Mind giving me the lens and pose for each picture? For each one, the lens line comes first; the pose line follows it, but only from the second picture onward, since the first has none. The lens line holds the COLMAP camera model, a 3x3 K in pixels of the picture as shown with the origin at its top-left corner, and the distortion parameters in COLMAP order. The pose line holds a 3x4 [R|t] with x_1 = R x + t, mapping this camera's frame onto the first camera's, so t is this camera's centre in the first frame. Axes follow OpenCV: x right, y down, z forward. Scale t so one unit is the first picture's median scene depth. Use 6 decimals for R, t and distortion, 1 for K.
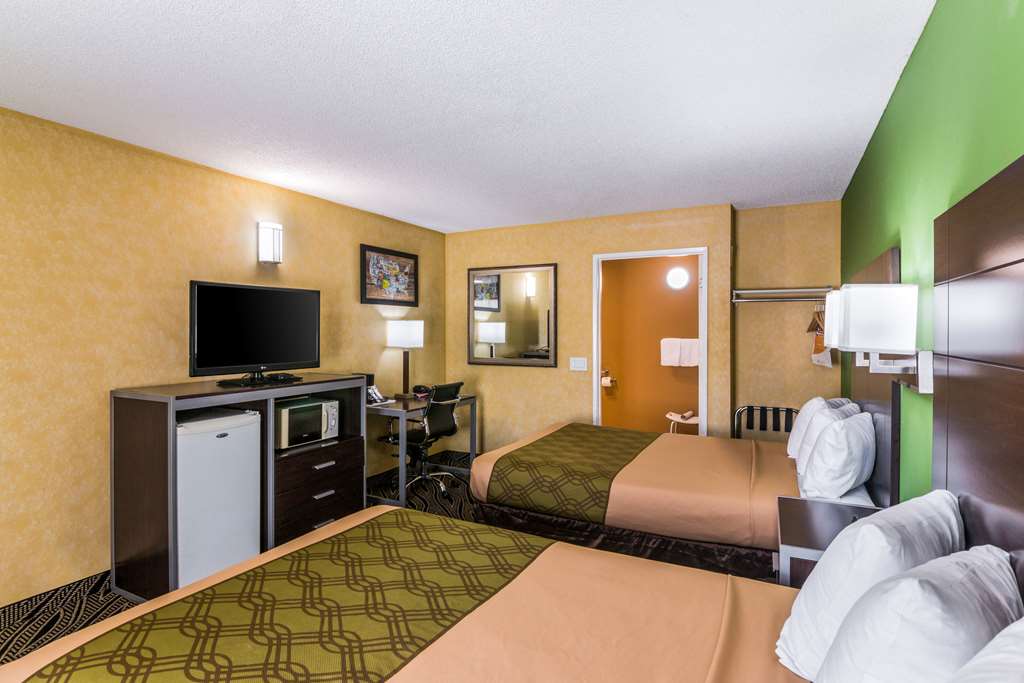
lens RADIAL K [[518.8, 0, 512.0], [0, 518.8, 341.5], [0, 0, 1]] dist [-0.001881, -0.000783]
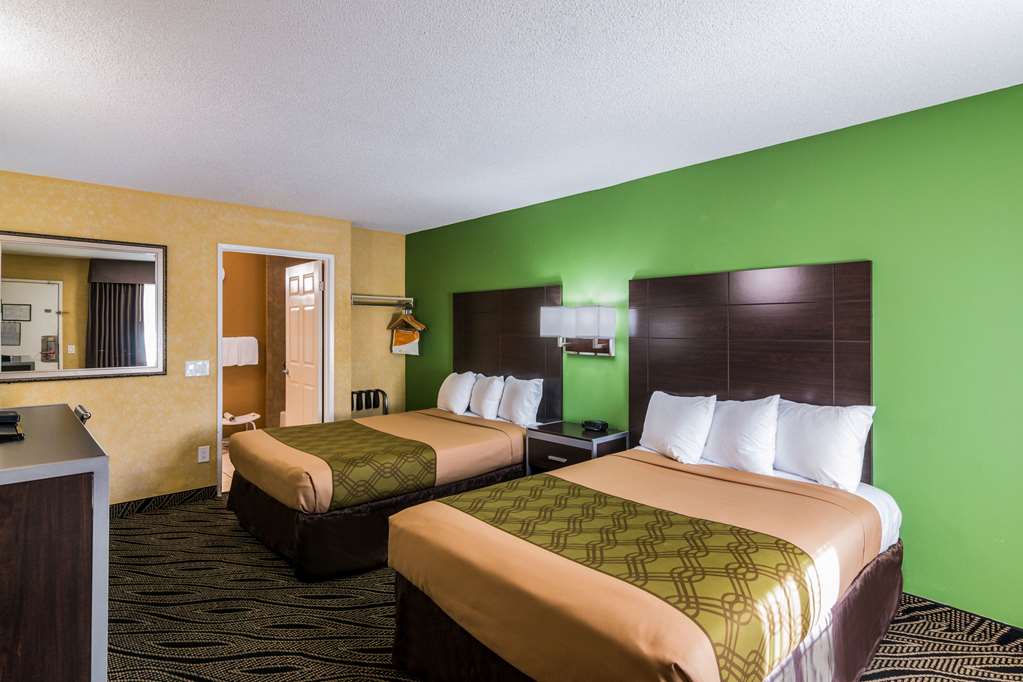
lens RADIAL K [[518.3, 0, 511.5], [0, 518.3, 341.0], [0, 0, 1]] dist [-0.001881, -0.000783]
pose [[0.338531, -0.022286, 0.940691, -0.519784], [0.025006, 0.999579, 0.014681, -0.001116], [-0.940623, 0.018553, 0.338946, 0.237952]]
